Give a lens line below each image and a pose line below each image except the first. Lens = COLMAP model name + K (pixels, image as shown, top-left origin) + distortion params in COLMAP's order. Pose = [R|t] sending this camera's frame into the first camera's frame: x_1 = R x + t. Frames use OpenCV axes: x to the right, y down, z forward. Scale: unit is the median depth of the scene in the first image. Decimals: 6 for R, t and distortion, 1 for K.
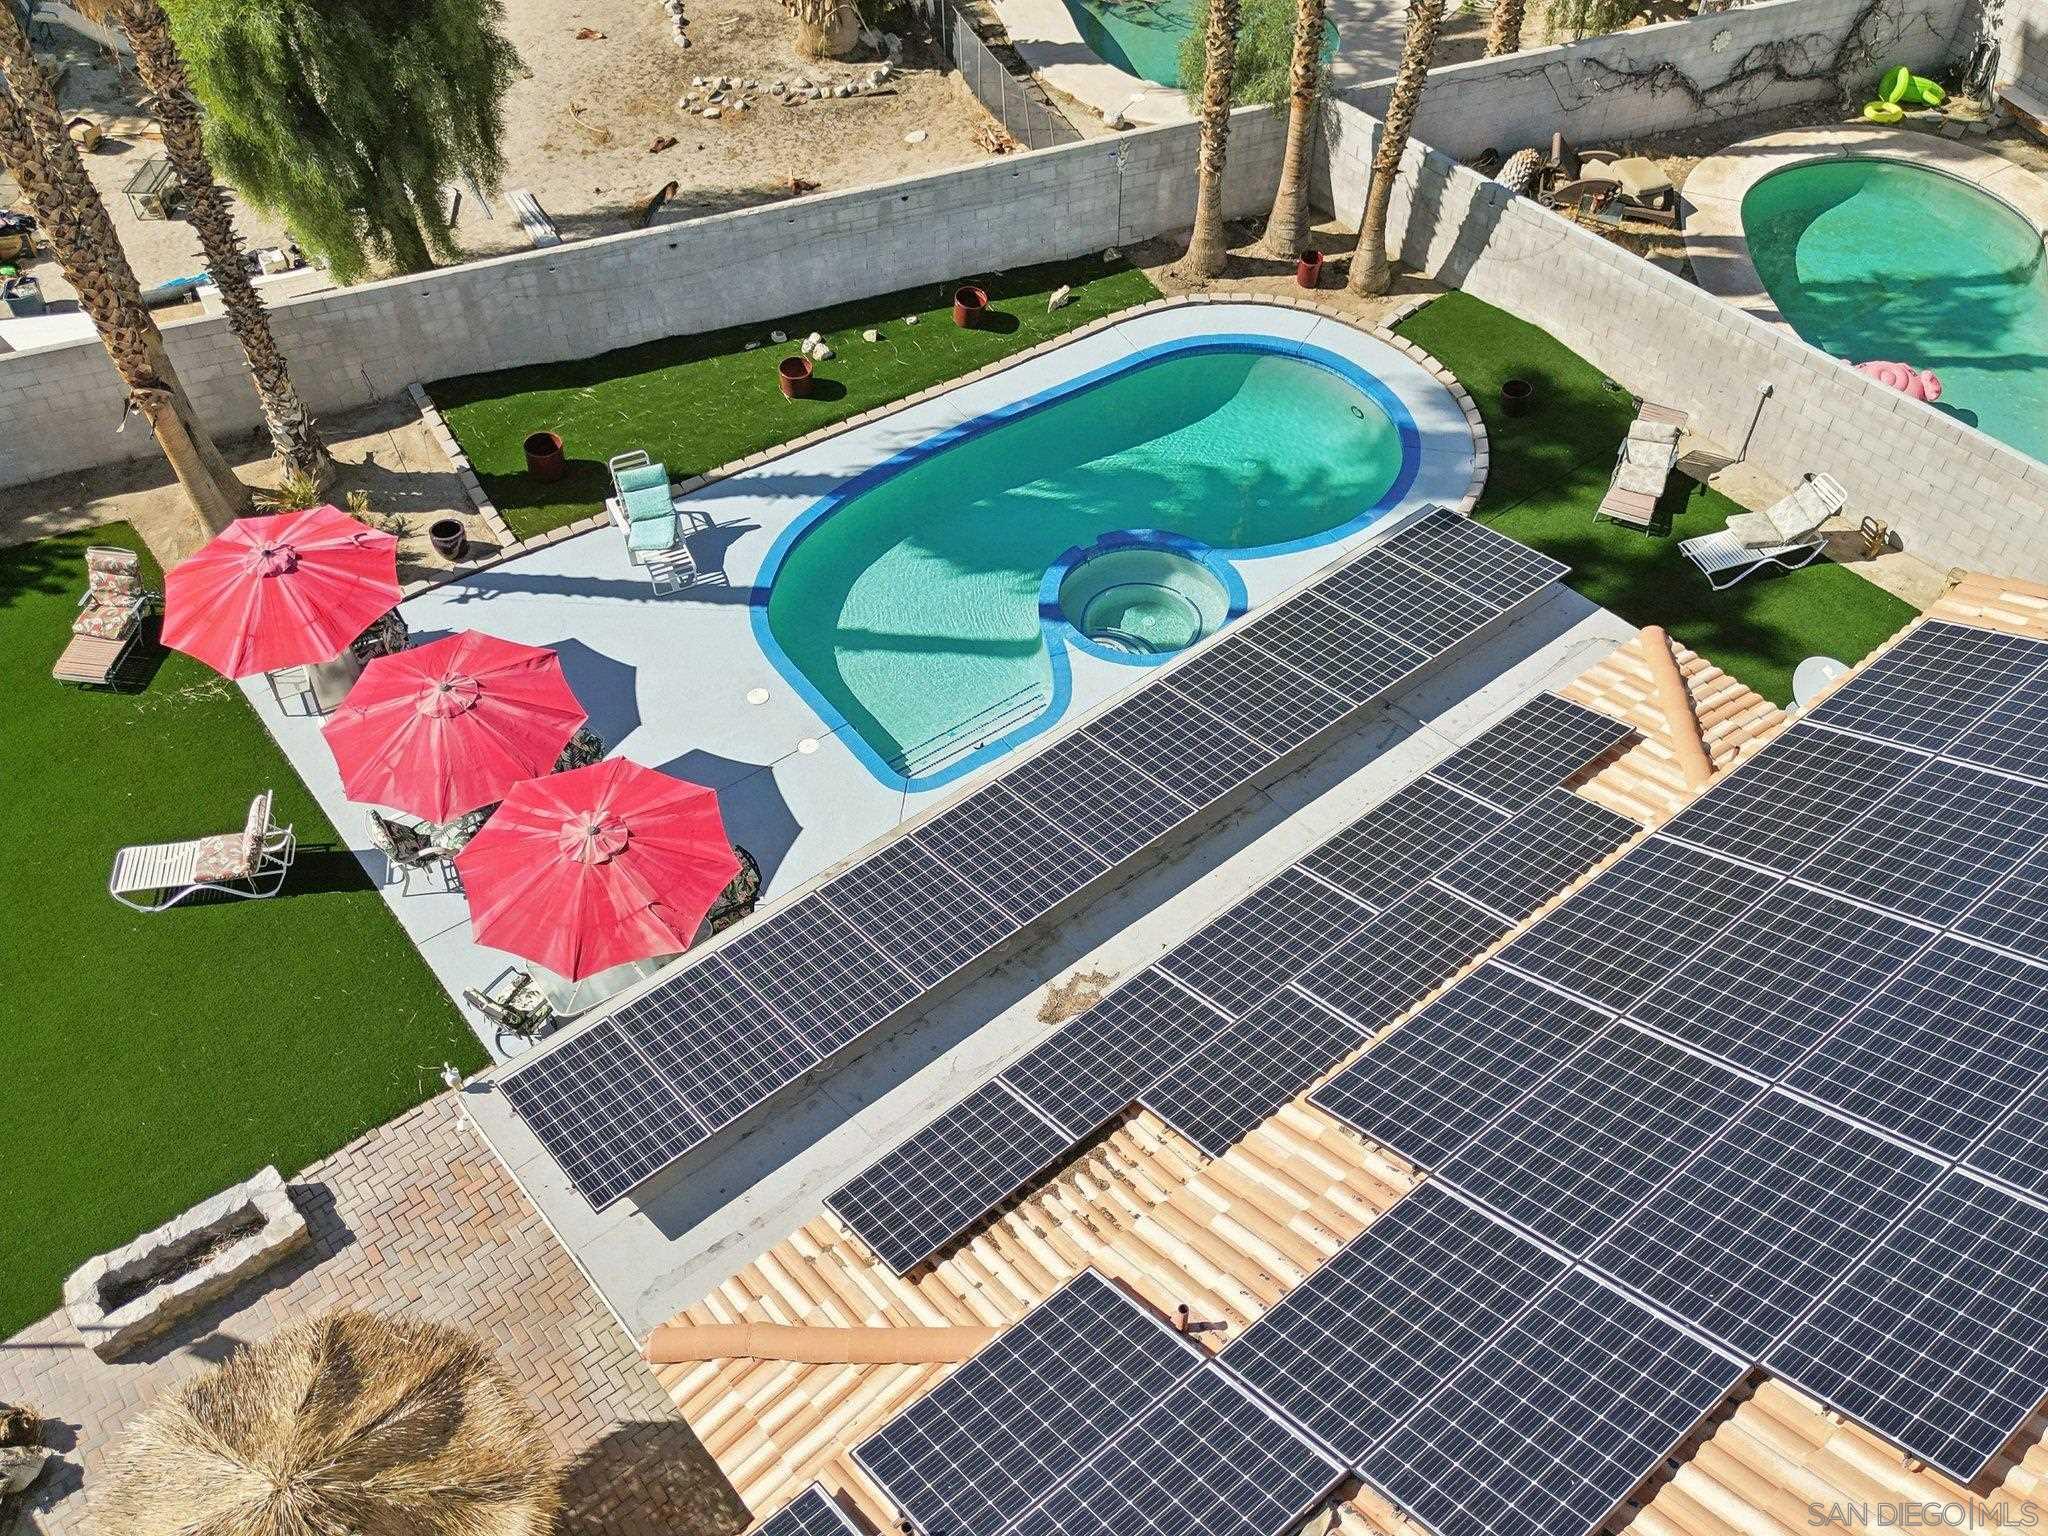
lens RADIAL K [[1749.5, 0, 1013.1], [0, 1749.5, 818.2], [0, 0, 1]] dist [0.037864, -0.005692]
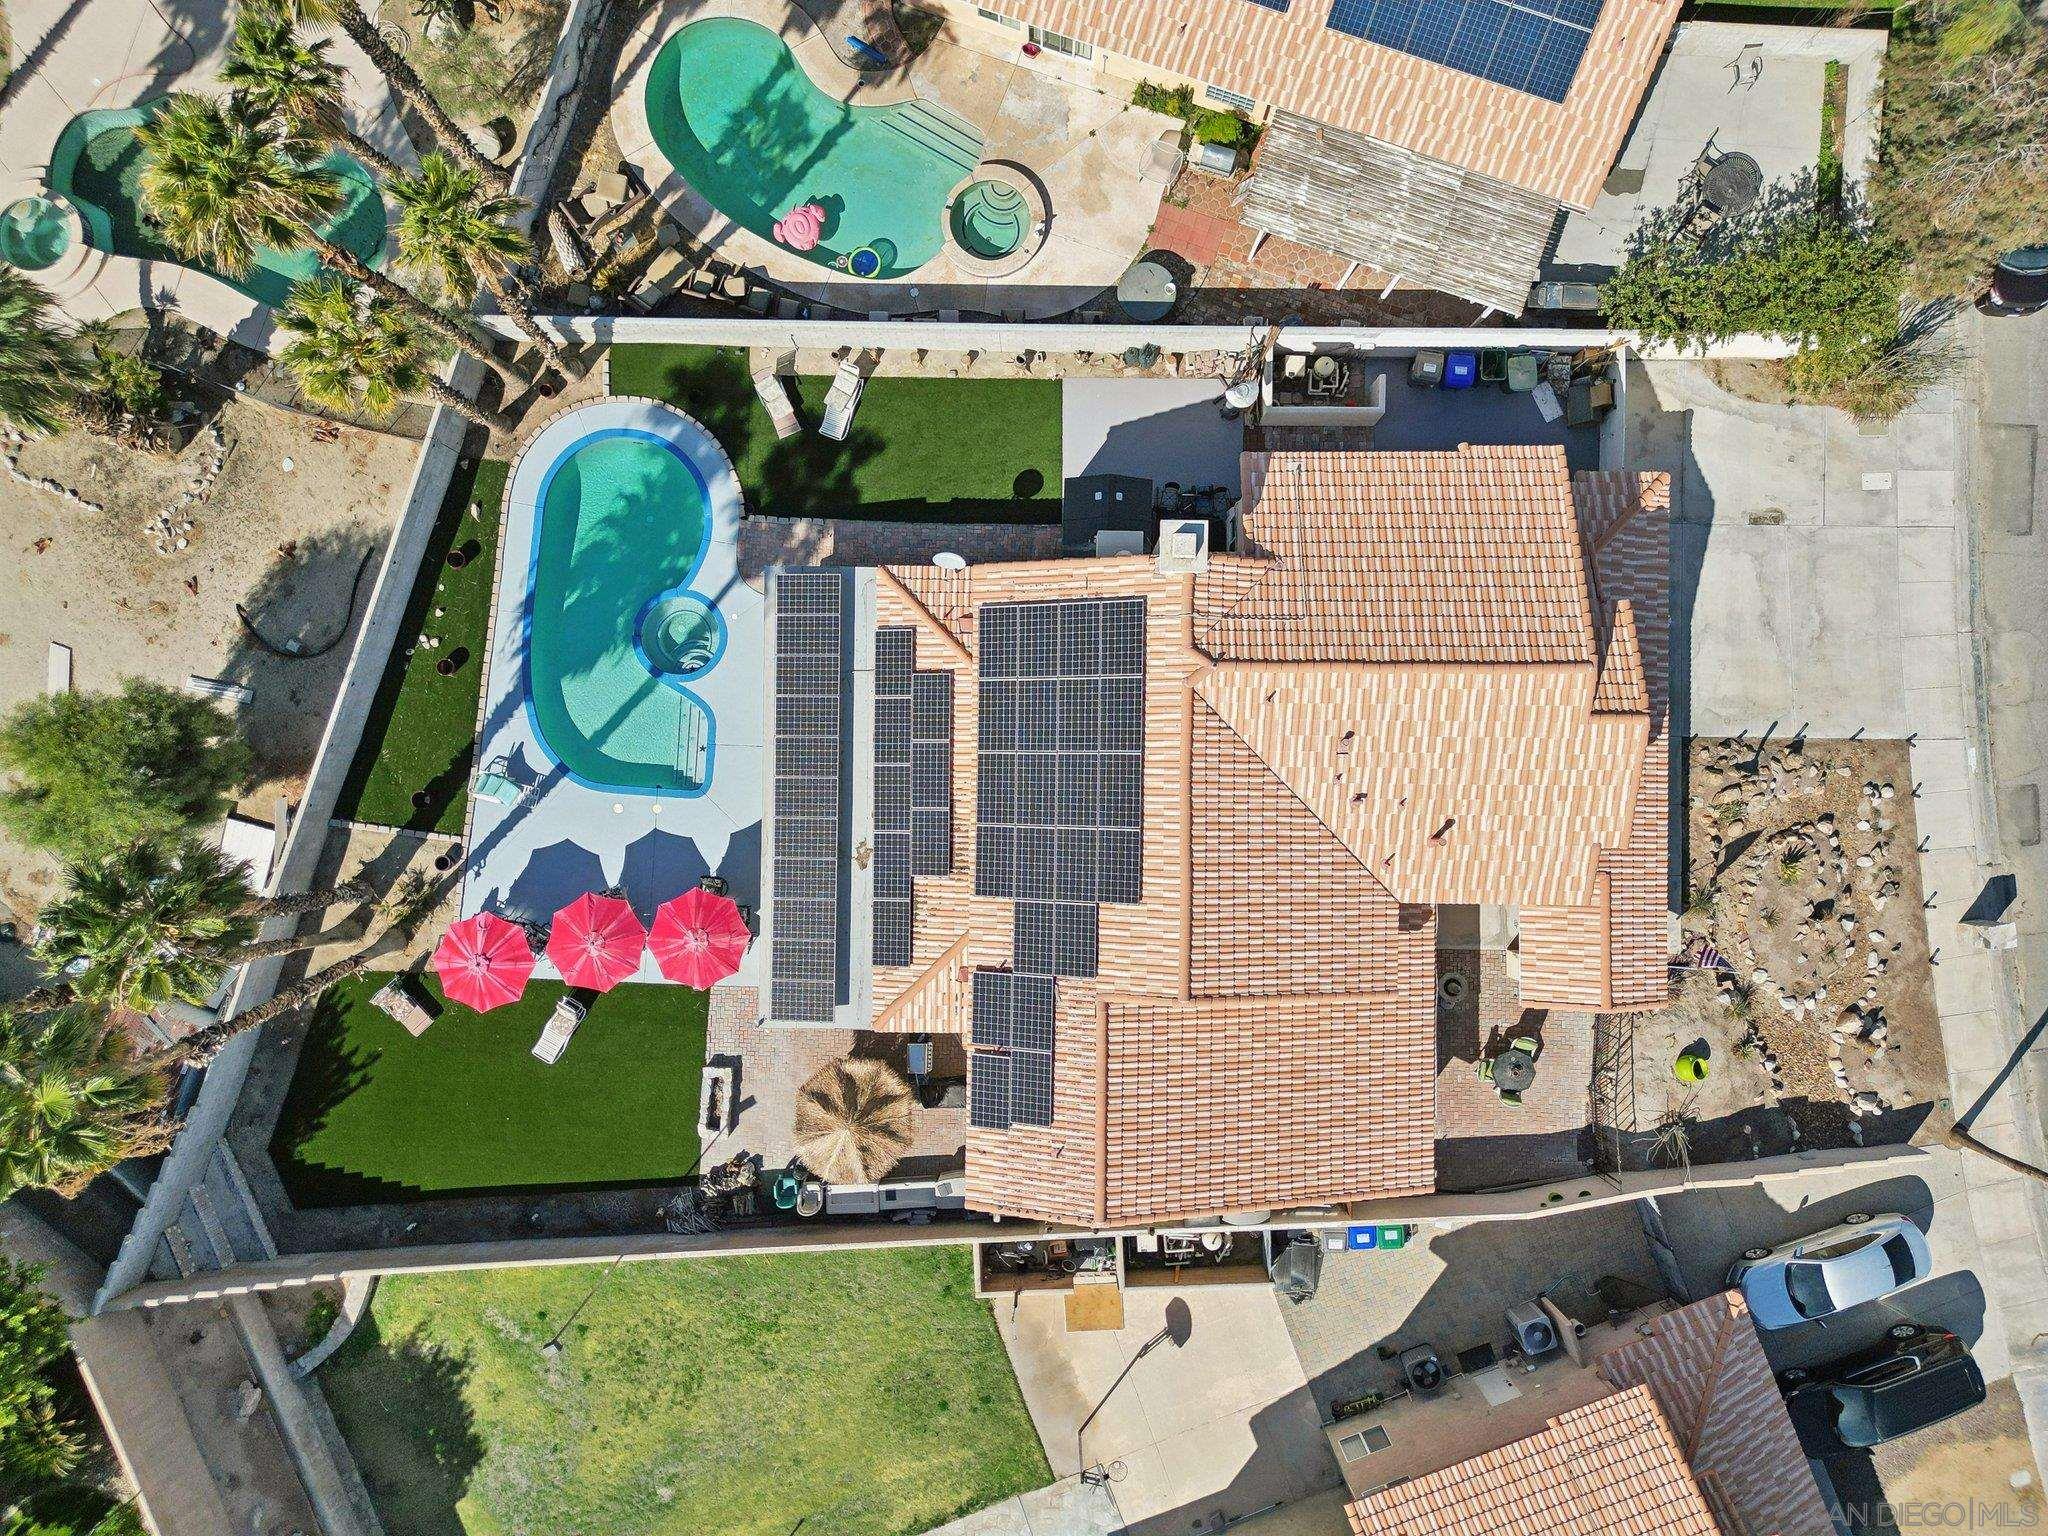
lens RADIAL K [[1434.6, 0, 1035.2], [0, 1434.6, 800.8], [0, 0, 1]] dist [0.067262, -0.068499]
pose [[0.646906, -0.762542, 0.006475, 0.192505], [0.566409, 0.486166, 0.665450, -0.966770], [-0.510582, -0.426816, 0.746414, -0.655676]]
